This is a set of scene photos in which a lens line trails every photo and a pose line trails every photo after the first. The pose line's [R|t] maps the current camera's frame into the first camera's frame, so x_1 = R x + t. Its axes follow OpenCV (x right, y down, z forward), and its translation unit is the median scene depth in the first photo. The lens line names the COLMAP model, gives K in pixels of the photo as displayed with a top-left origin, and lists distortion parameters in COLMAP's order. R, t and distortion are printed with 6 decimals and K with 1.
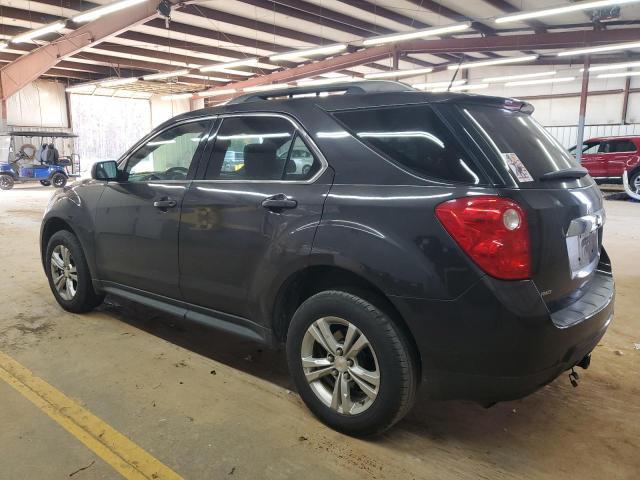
lens RADIAL K [[514.2, 0, 320.0], [0, 514.2, 240.0], [0, 0, 1]] dist [0.044015, 0.007707]
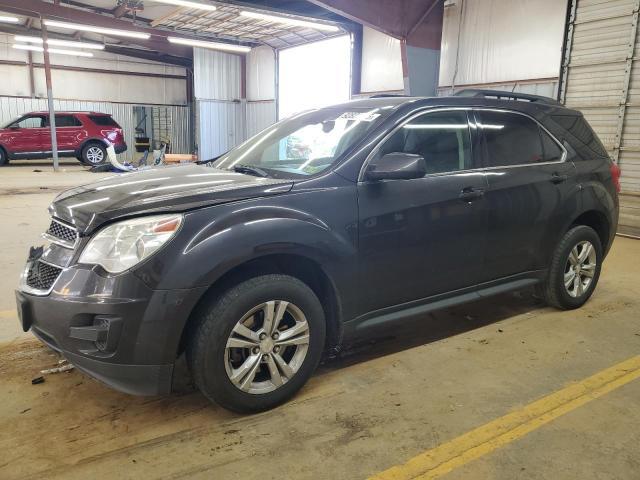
lens RADIAL K [[503.2, 0, 320.0], [0, 503.2, 240.0], [0, 0, 1]] dist [0.033184, 0.000055]
pose [[0.239605, -0.197235, 0.950625, -1.159114], [0.135767, 0.976333, 0.168348, -0.166643], [-0.961331, 0.088727, 0.260712, 0.918610]]
